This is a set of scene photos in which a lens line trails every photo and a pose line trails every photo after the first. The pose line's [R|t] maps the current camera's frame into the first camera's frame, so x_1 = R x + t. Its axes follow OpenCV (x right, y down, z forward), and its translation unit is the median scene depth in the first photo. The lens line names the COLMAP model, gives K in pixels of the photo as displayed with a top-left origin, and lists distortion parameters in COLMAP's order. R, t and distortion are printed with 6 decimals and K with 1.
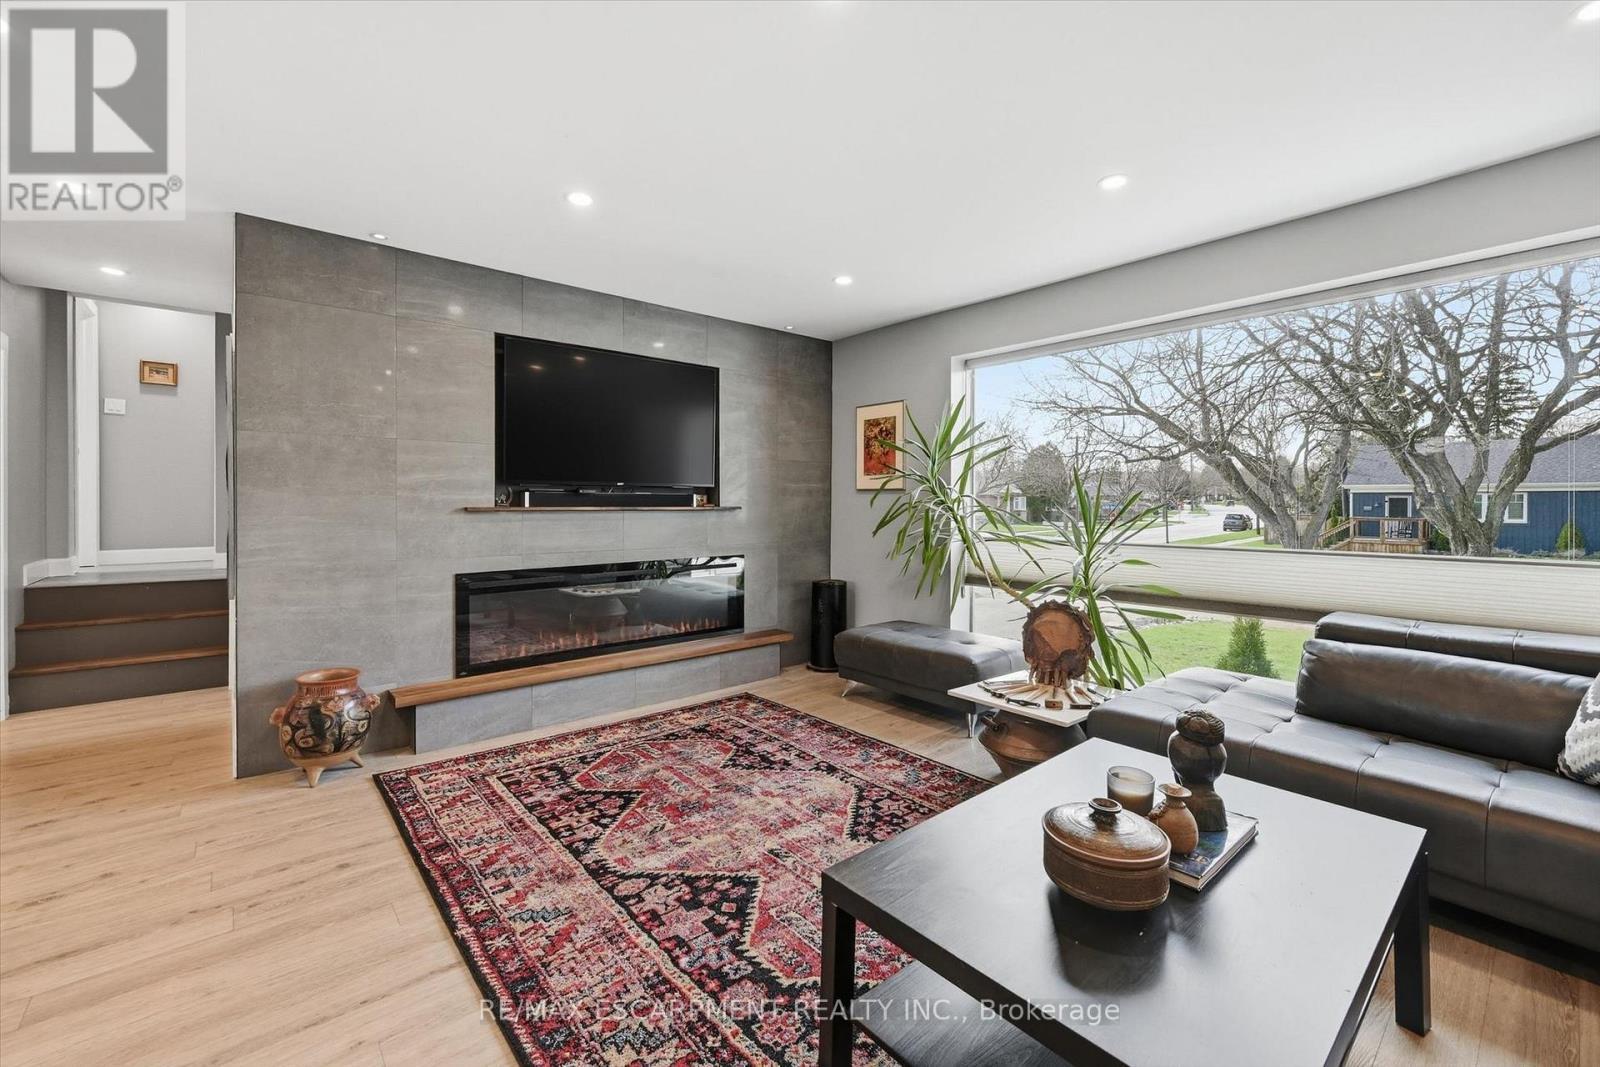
lens RADIAL K [[658.6, 0, 801.2], [0, 658.6, 506.3], [0, 0, 1]] dist [-0.000675, -0.000227]
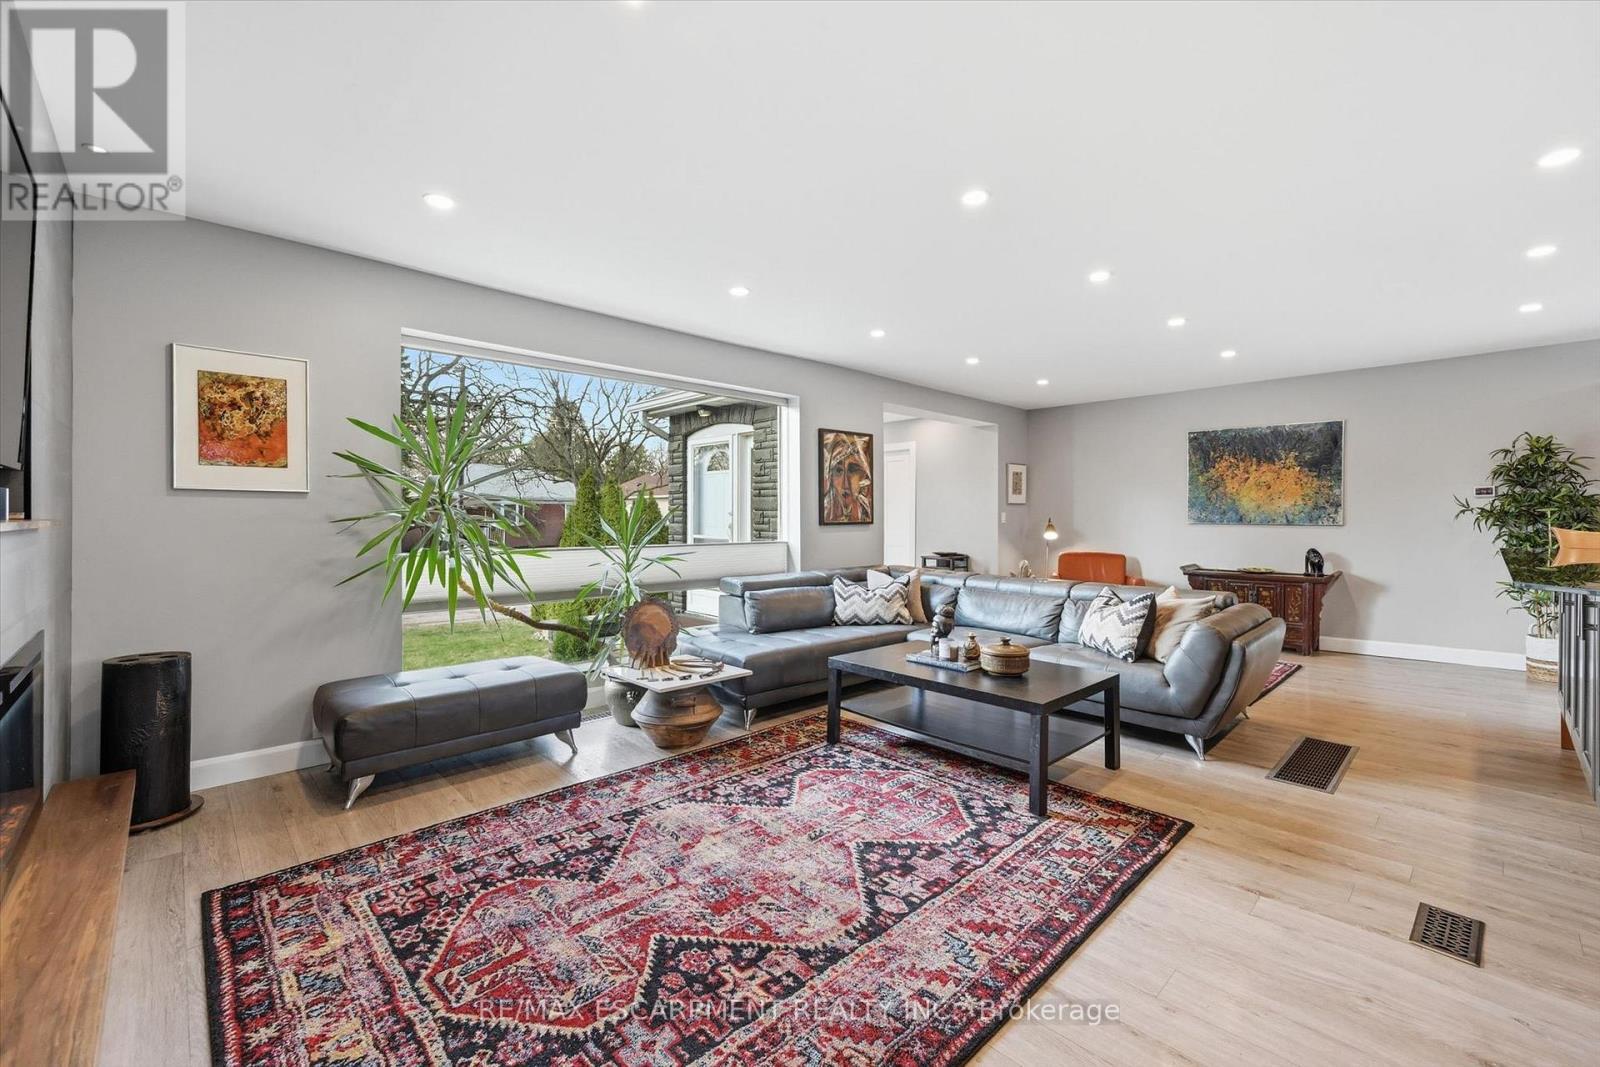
lens RADIAL K [[658.6, 0, 801.1], [0, 658.6, 521.9], [0, 0, 1]] dist [-0.000675, -0.000227]
pose [[-0.046932, -0.010012, 0.998848, -0.931711], [-0.000647, 0.999950, 0.009993, -0.004222], [-0.998898, -0.000178, -0.046936, 0.893547]]
